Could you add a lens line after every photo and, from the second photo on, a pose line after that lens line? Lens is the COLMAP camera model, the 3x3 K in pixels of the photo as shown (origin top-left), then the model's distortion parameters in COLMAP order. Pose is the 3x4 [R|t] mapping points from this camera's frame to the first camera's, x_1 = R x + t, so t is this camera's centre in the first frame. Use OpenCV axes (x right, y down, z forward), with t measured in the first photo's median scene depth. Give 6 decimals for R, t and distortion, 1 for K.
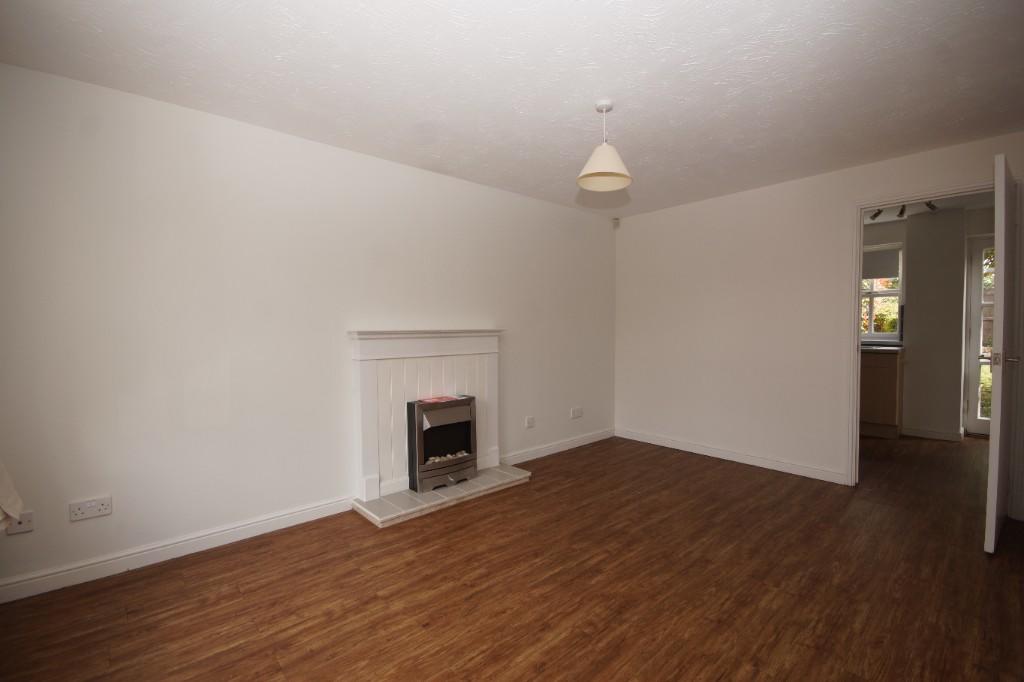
lens RADIAL K [[455.5, 0, 509.6], [0, 455.5, 341.7], [0, 0, 1]] dist [-0.000880, -0.000044]
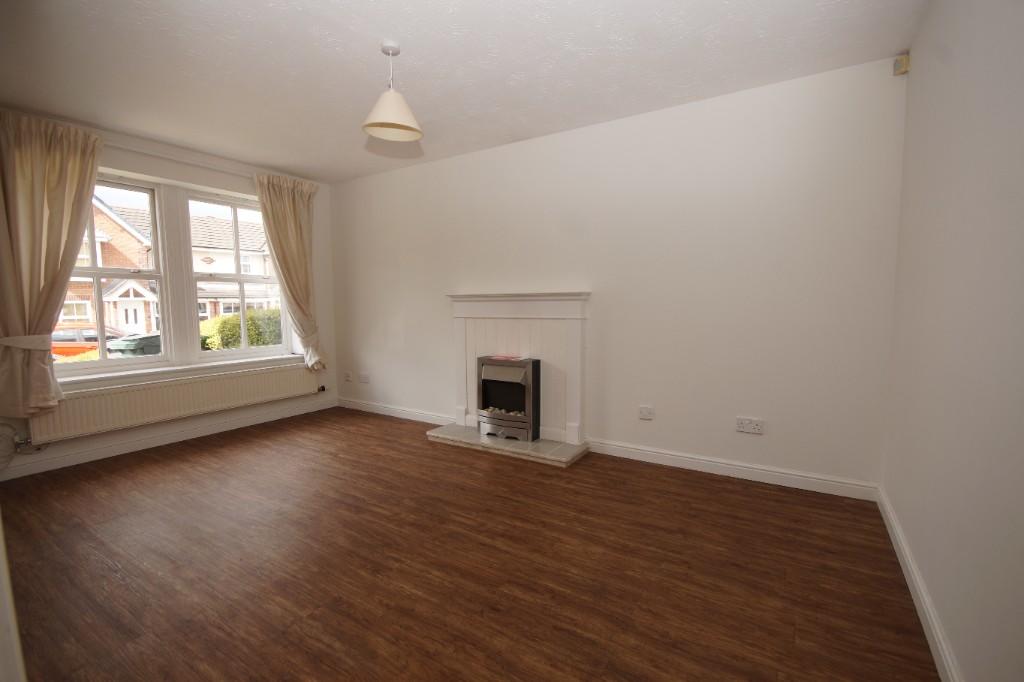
lens RADIAL K [[455.5, 0, 509.6], [0, 455.5, 341.7], [0, 0, 1]] dist [-0.000880, -0.000044]
pose [[0.274077, 0.088130, -0.957661, 1.082397], [-0.024668, 0.996109, 0.084608, -0.004219], [0.961391, 0.000435, 0.275184, 0.869752]]
